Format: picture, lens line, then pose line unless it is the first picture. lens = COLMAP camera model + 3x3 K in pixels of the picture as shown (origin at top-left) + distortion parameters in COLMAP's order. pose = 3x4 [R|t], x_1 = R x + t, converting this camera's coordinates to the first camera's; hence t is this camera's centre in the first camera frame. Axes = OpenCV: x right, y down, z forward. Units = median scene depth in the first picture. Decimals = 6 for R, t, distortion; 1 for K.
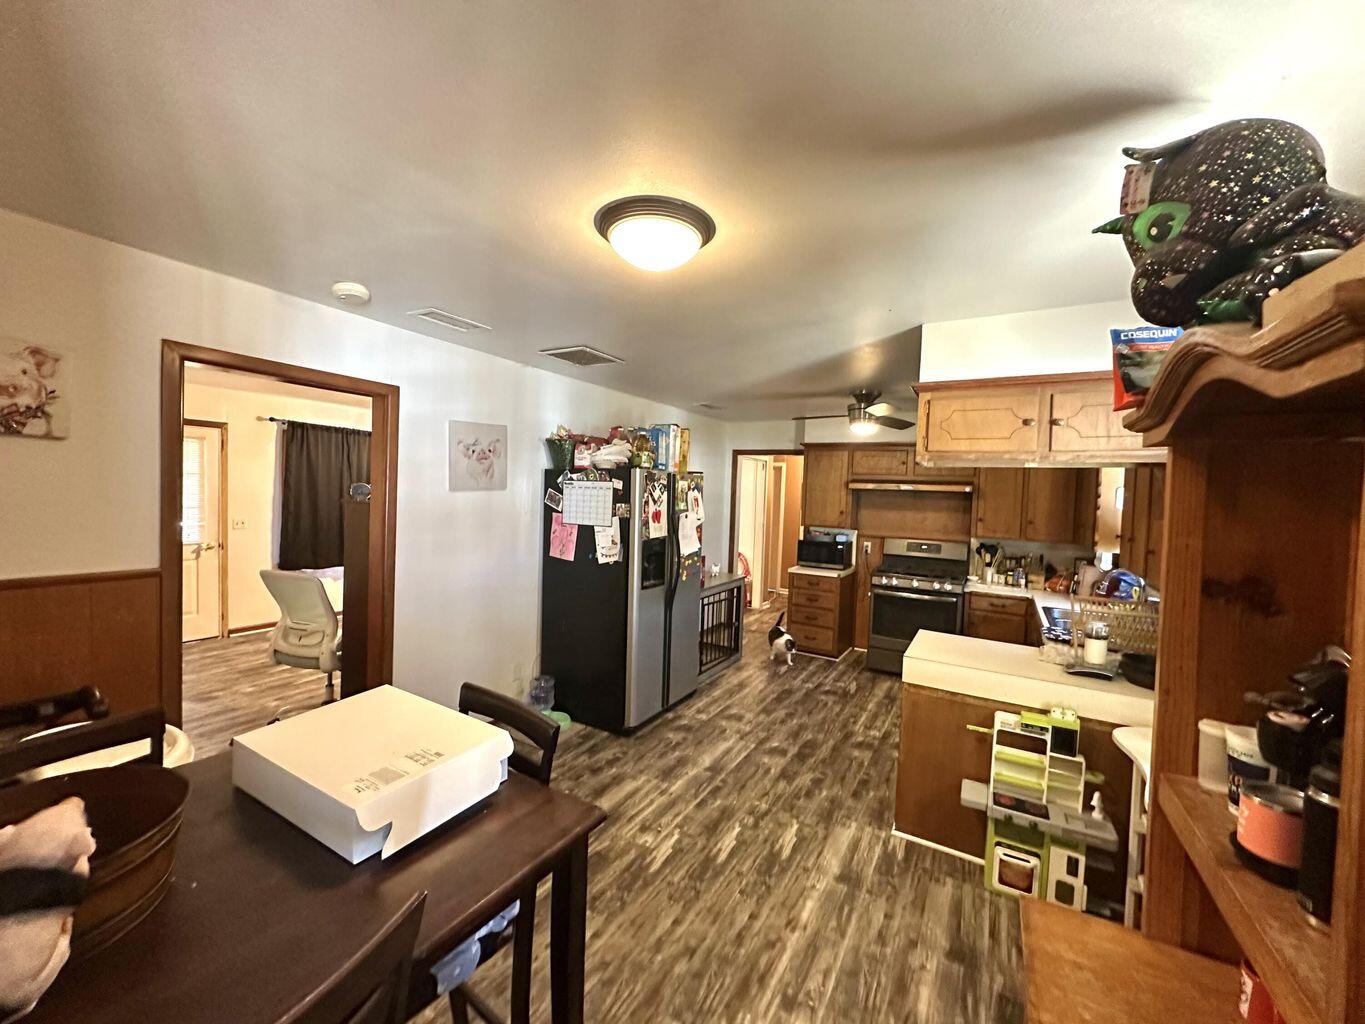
lens RADIAL K [[543.8, 0, 681.0], [0, 543.8, 512.9], [0, 0, 1]] dist [-0.004472, 0.000692]
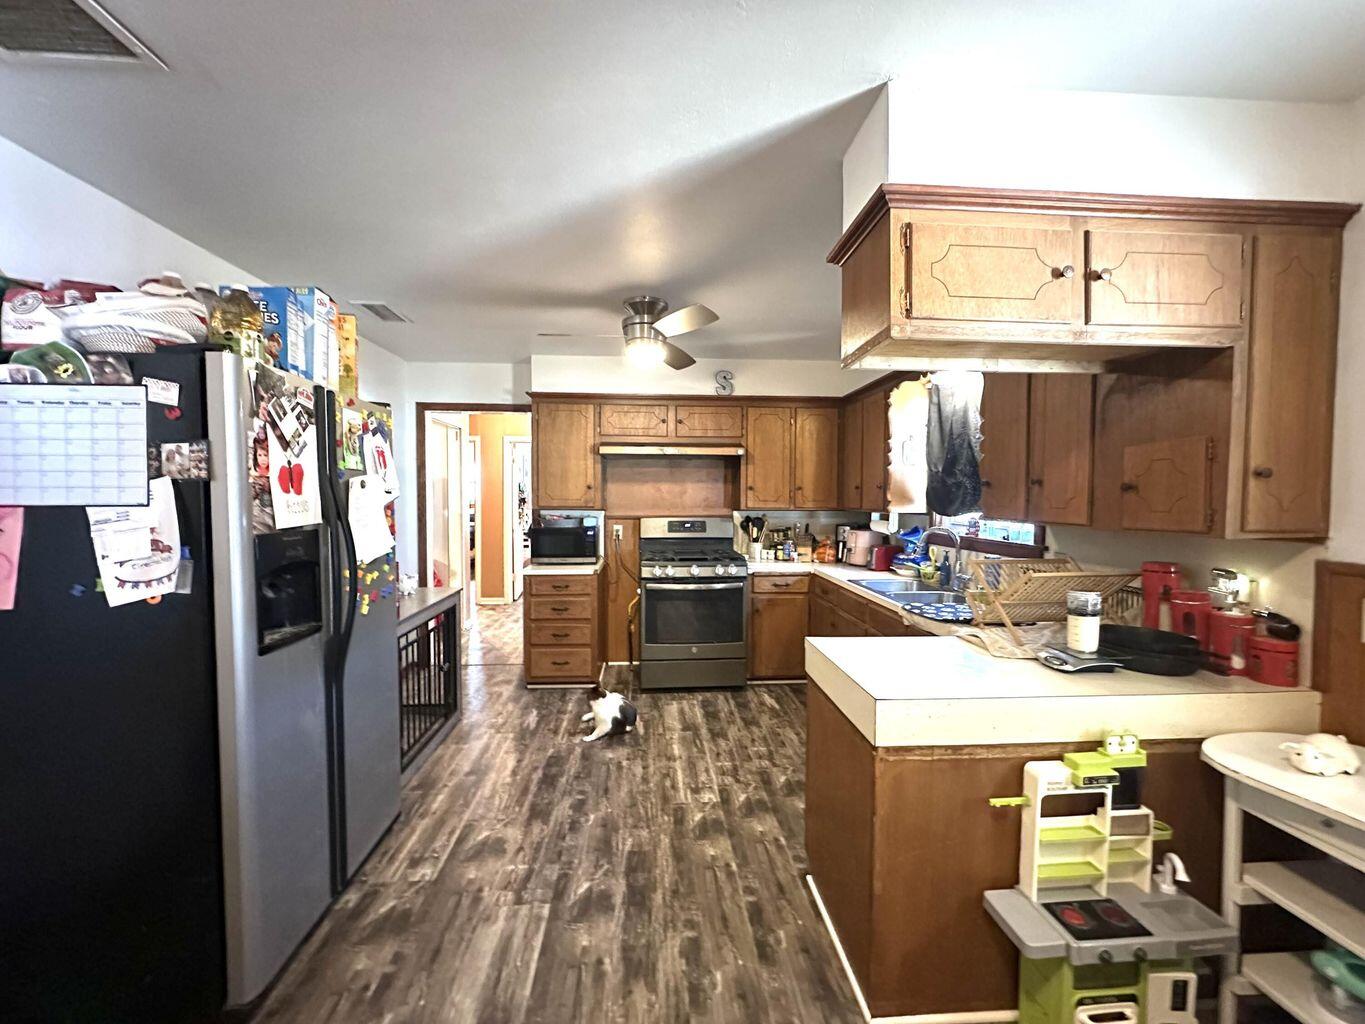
lens RADIAL K [[543.8, 0, 680.4], [0, 543.8, 513.9], [0, 0, 1]] dist [-0.004472, 0.000692]
pose [[0.825505, -0.051353, 0.562054, -0.034767], [0.048582, 0.998621, 0.019887, 0.042211], [-0.562301, 0.010889, 0.826861, 0.484132]]
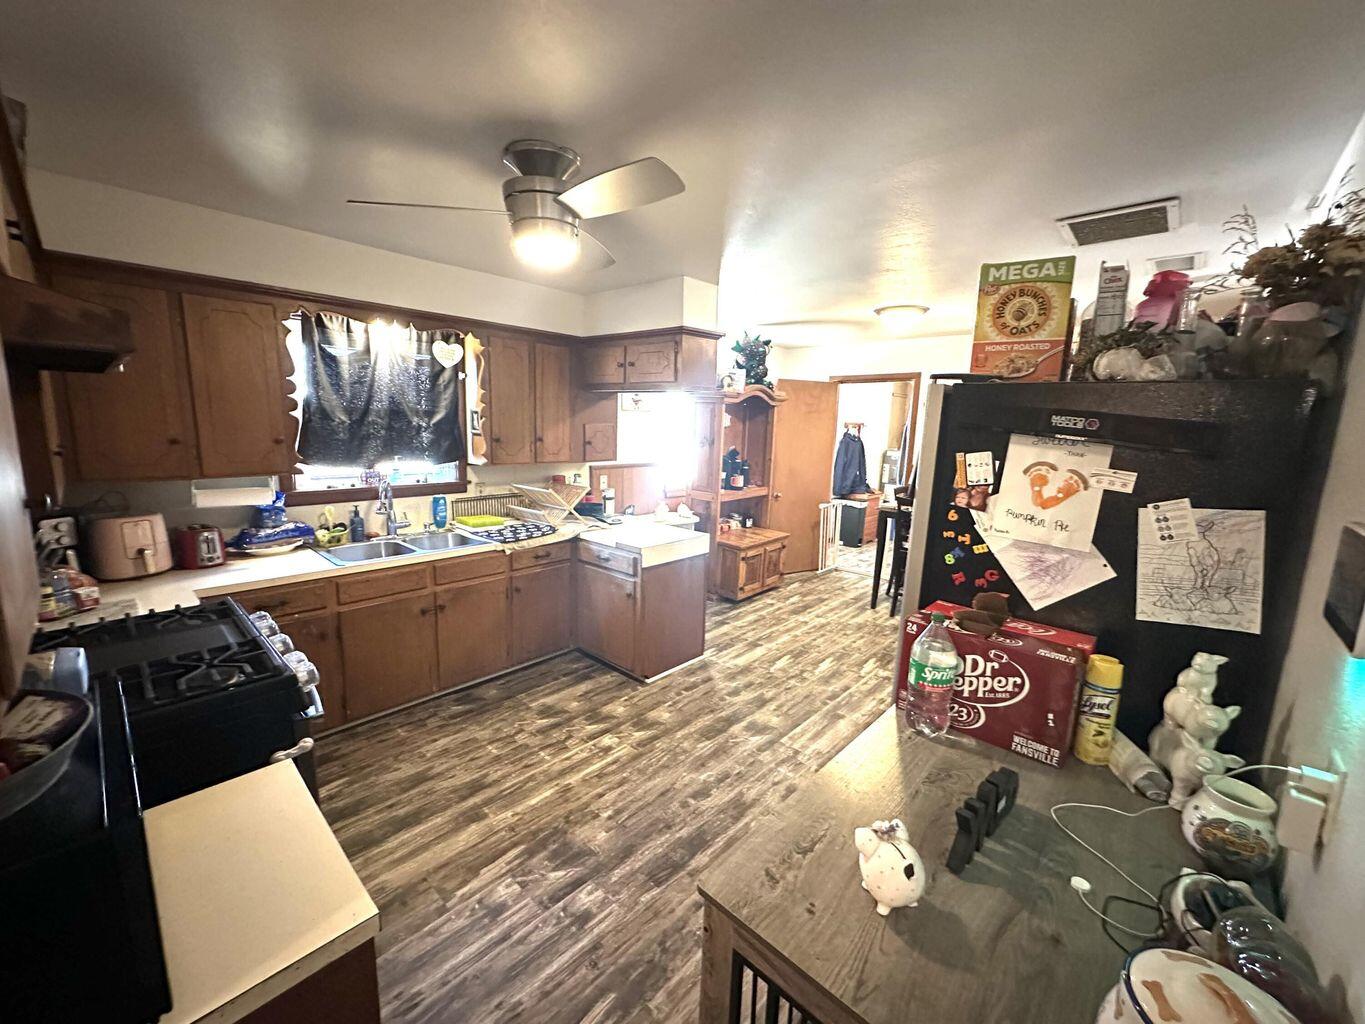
lens RADIAL K [[543.8, 0, 683.3], [0, 543.8, 508.8], [0, 0, 1]] dist [-0.004472, 0.000692]
pose [[-0.975531, -0.099188, 0.196219, 0.152082], [-0.057094, 0.976124, 0.209576, -0.064486], [-0.212321, 0.193245, -0.957902, 1.712590]]
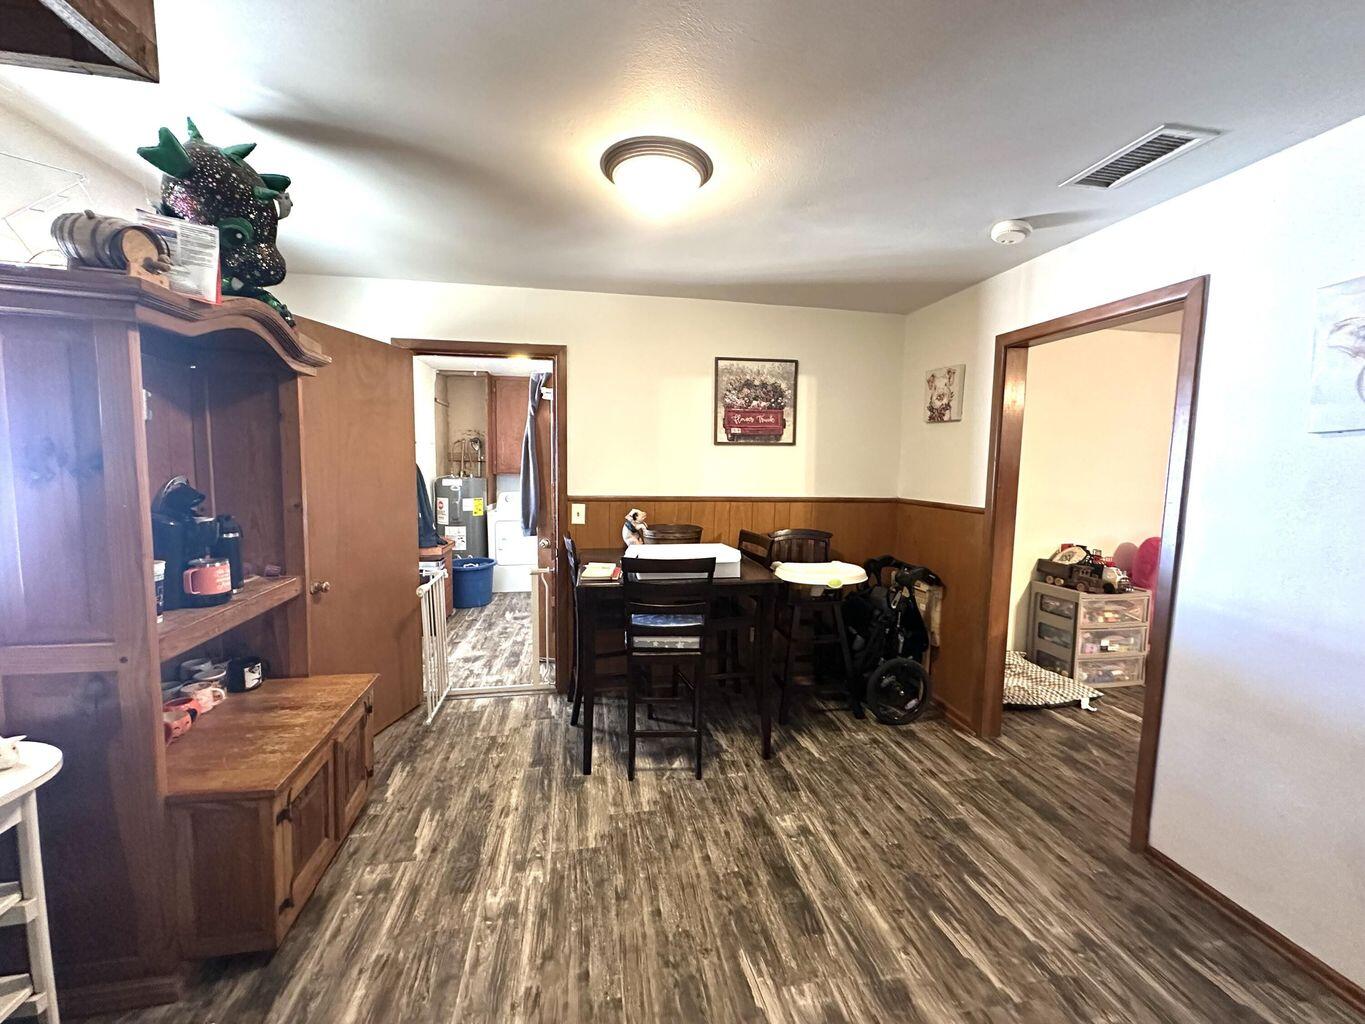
lens RADIAL K [[543.8, 0, 682.0], [0, 543.8, 512.5], [0, 0, 1]] dist [-0.004472, 0.000692]
pose [[-0.758112, 0.009738, -0.652051, 0.298722], [-0.071820, 0.992559, 0.098326, 0.019949], [0.648157, 0.121372, -0.751772, 0.921709]]
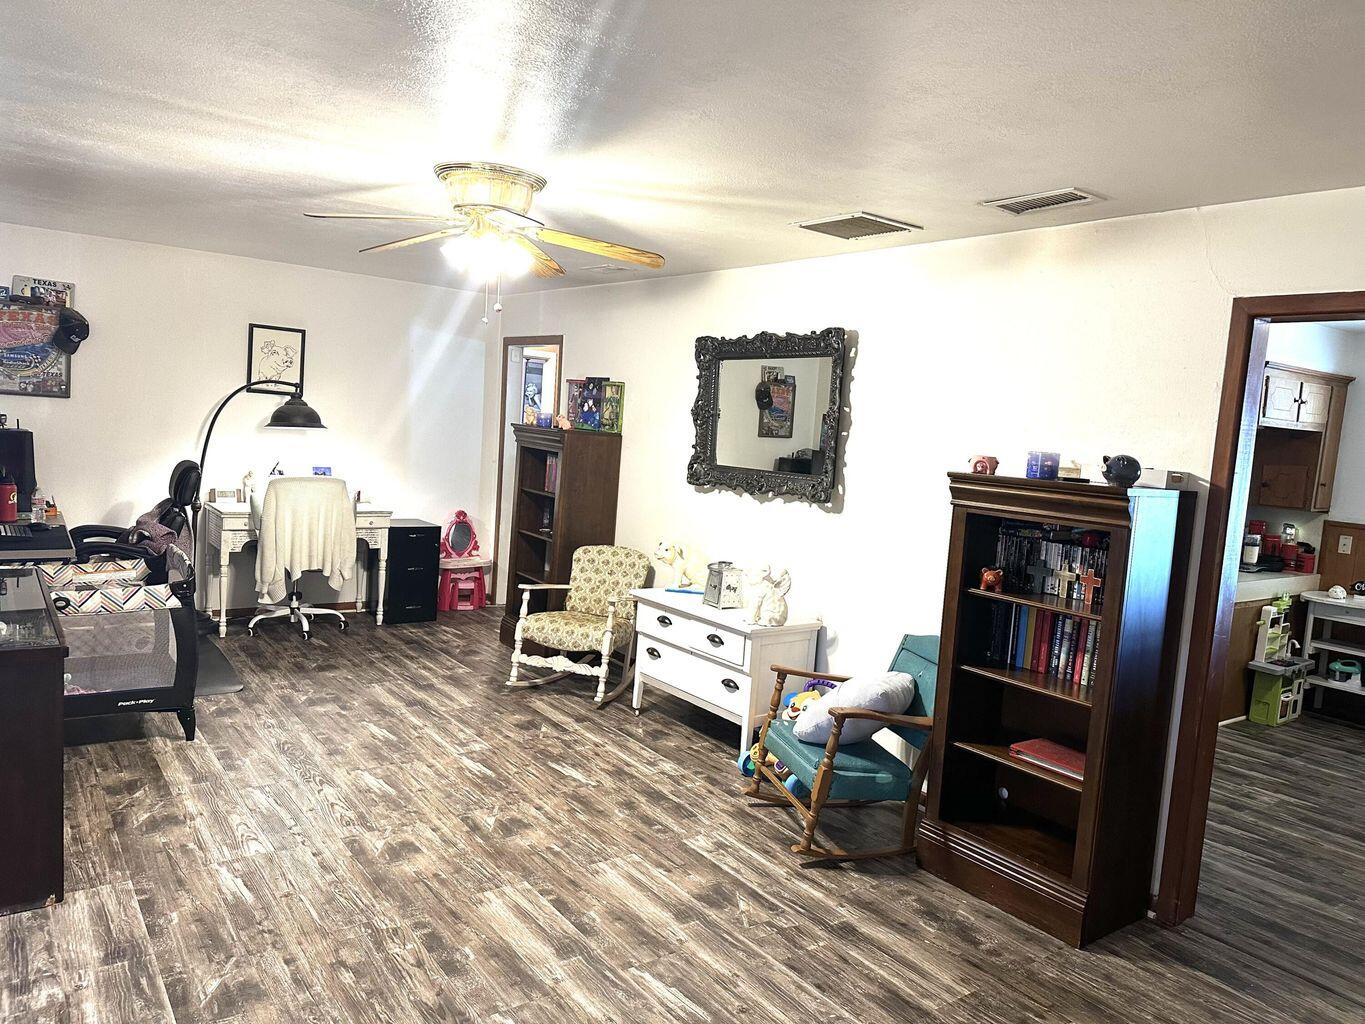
lens RADIAL K [[967.4, 0, 679.1], [0, 967.4, 509.5], [0, 0, 1]] dist [-0.002530, -0.000380]
pose [[0.394730, -0.101195, 0.913207, -1.514728], [-0.017640, 0.992898, 0.117650, -0.100169], [-0.918628, -0.062549, 0.390142, 0.958771]]
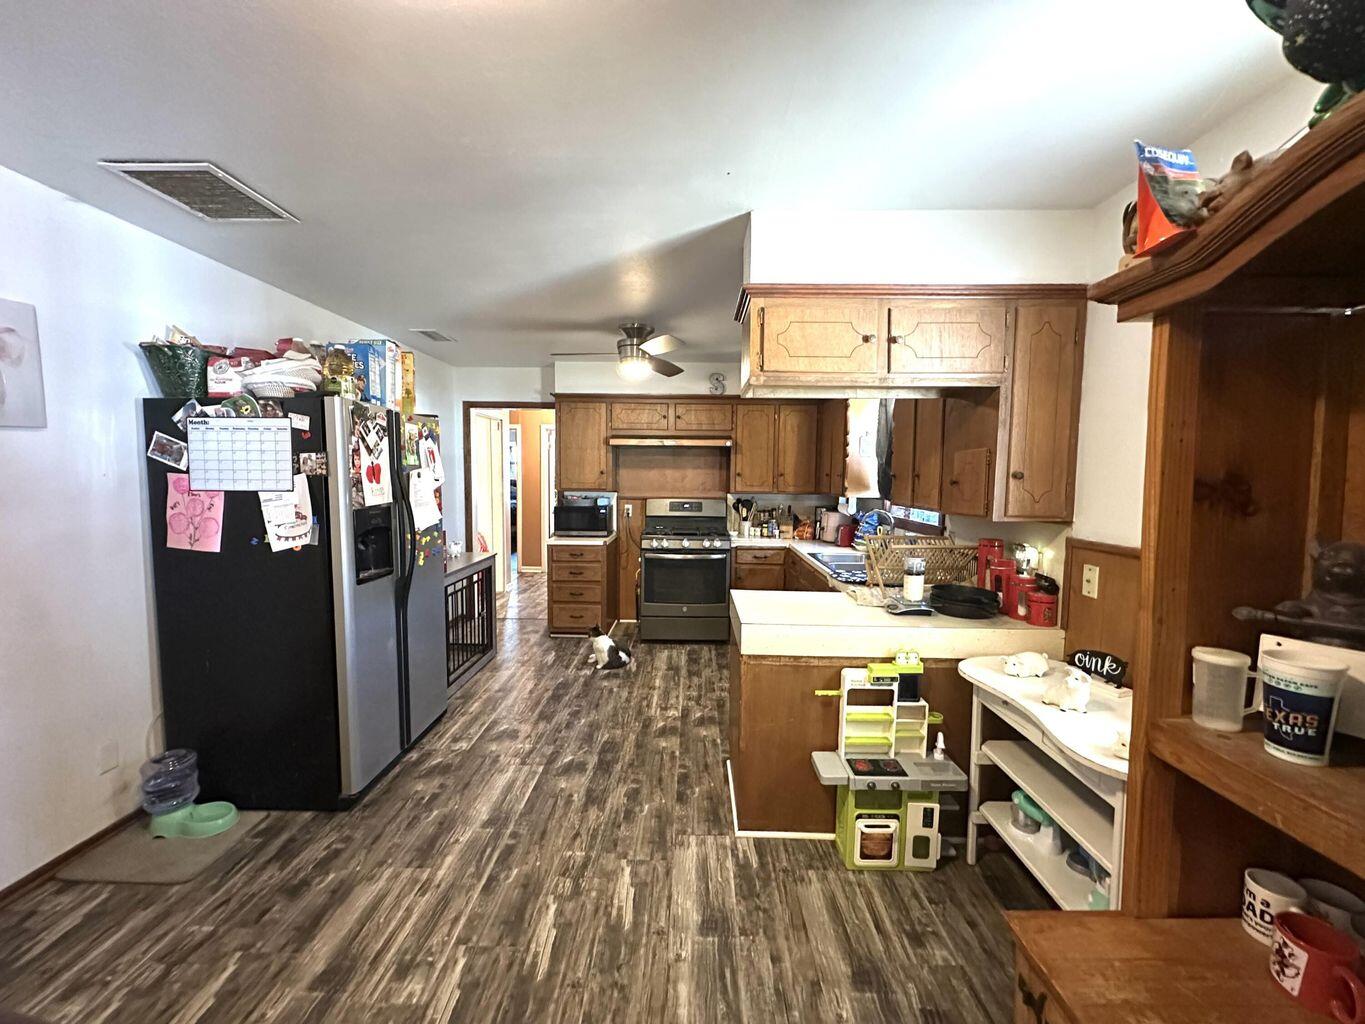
lens RADIAL K [[543.8, 0, 681.0], [0, 543.8, 513.4], [0, 0, 1]] dist [-0.004472, 0.000692]
pose [[0.872088, -0.061370, 0.485485, -0.044212], [0.040190, 0.997736, 0.053929, 0.035691], [-0.487696, -0.027519, 0.872580, 0.242694]]
